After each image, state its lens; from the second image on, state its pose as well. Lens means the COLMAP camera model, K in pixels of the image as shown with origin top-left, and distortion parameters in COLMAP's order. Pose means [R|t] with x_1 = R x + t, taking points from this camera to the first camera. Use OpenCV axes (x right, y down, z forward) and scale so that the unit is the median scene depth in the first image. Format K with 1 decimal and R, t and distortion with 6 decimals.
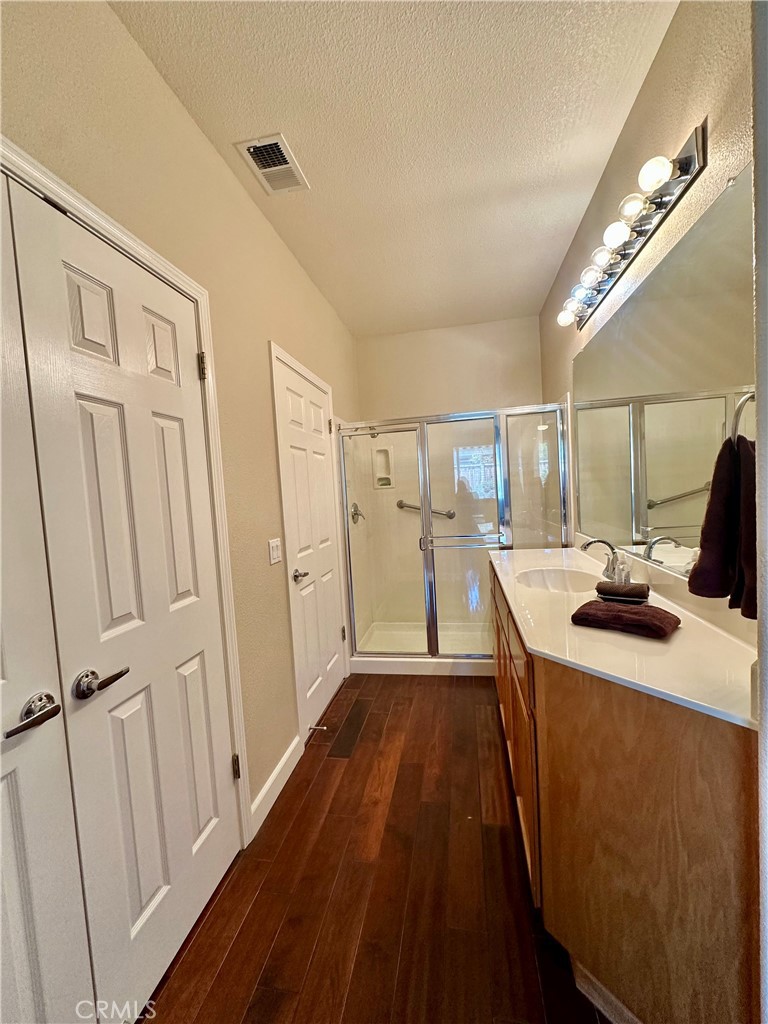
lens RADIAL K [[408.3, 0, 384.0], [0, 408.3, 512.0], [0, 0, 1]] dist [-0.001688, 0.000482]
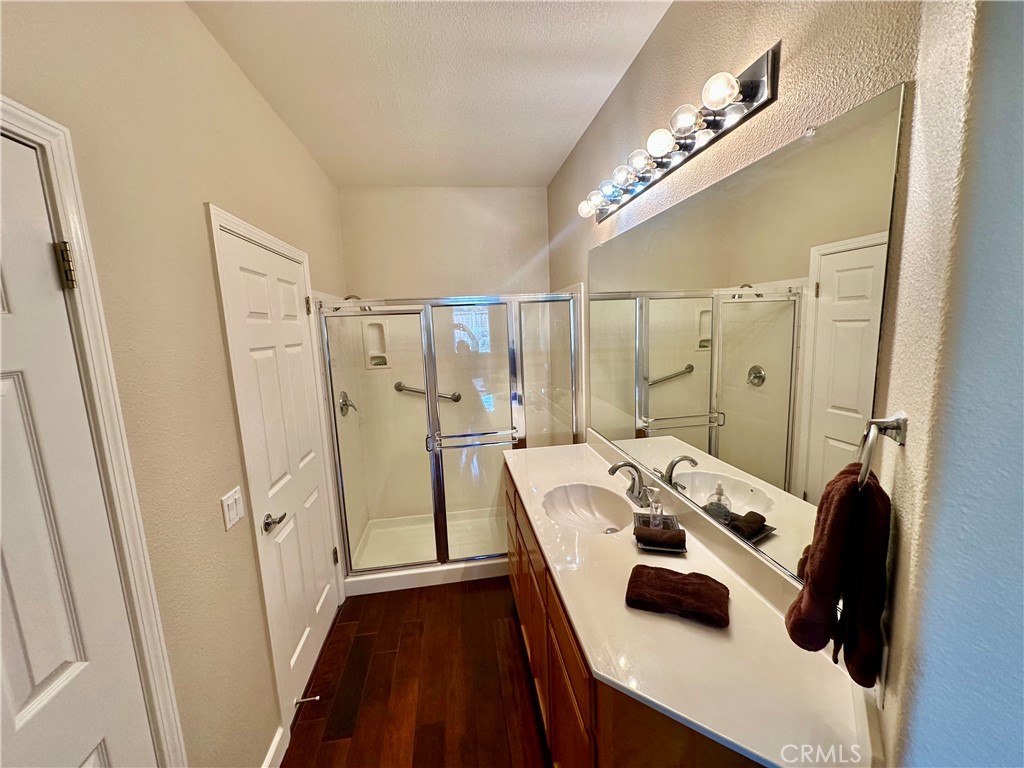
lens RADIAL K [[408.3, 0, 512.0], [0, 408.3, 384.0], [0, 0, 1]] dist [-0.001688, 0.000482]
pose [[0.944599, -0.026534, 0.327152, -0.023269], [0.001549, 0.997076, 0.076398, -0.124979], [-0.328222, -0.071658, 0.941878, 0.128545]]
